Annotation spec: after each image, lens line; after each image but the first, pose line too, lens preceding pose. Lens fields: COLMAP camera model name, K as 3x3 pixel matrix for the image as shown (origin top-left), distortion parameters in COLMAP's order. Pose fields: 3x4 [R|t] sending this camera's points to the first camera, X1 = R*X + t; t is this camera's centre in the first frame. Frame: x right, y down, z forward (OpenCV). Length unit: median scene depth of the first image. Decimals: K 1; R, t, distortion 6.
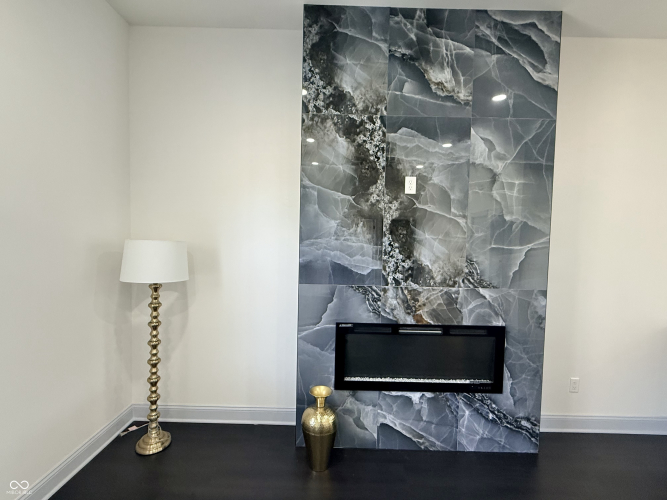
lens RADIAL K [[316.7, 0, 336.4], [0, 316.7, 251.4], [0, 0, 1]] dist [-0.002342, 0.000612]
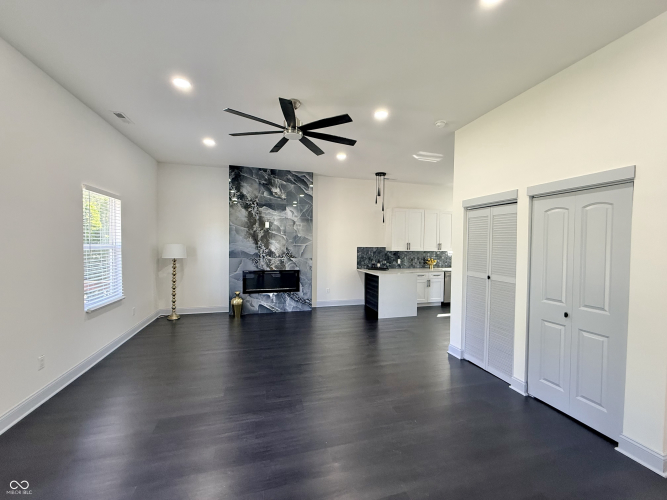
lens RADIAL K [[265.7, 0, 332.3], [0, 265.7, 250.8], [0, 0, 1]] dist [0.000136, -0.000609]
pose [[0.962248, -0.019975, 0.271439, 0.136557], [0.023043, 0.999702, -0.008119, 0.077295], [-0.271196, 0.014067, 0.962421, -1.645418]]
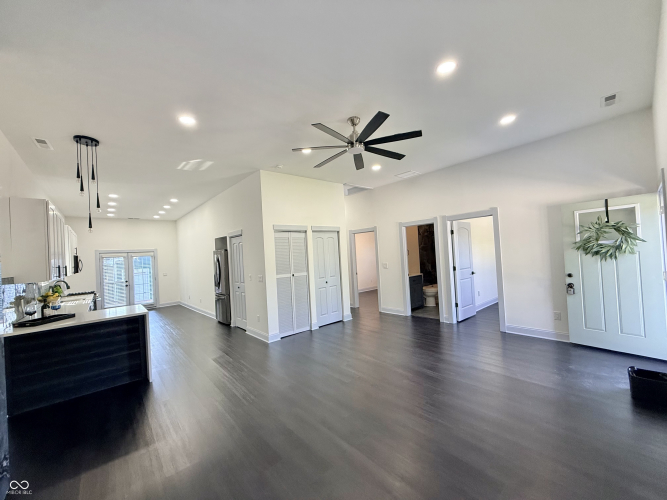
lens RADIAL K [[265.7, 0, 331.4], [0, 265.7, 251.0], [0, 0, 1]] dist [0.000136, -0.000609]
pose [[-0.651789, 0.019727, 0.758144, -0.658872], [0.072719, 0.996681, 0.036584, -0.045112], [-0.754906, 0.078977, -0.651061, 0.759628]]
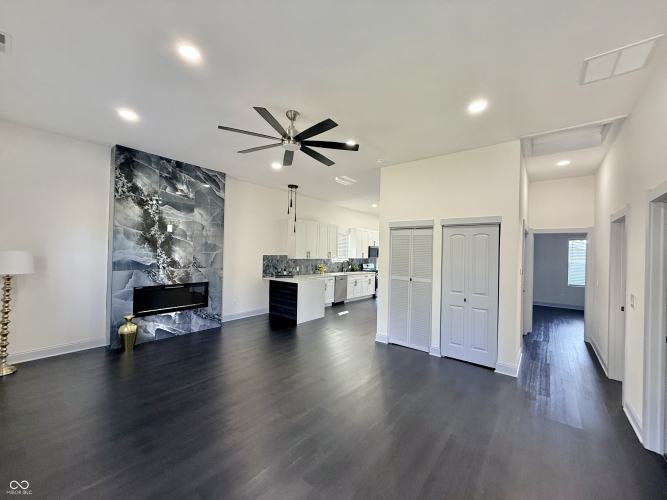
lens RADIAL K [[265.7, 0, 331.8], [0, 265.7, 251.0], [0, 0, 1]] dist [0.000136, -0.000609]
pose [[0.627197, -0.005397, 0.778842, -0.590919], [0.023663, 0.999646, -0.012129, 0.024409], [-0.778501, 0.026037, 0.627103, -1.288242]]
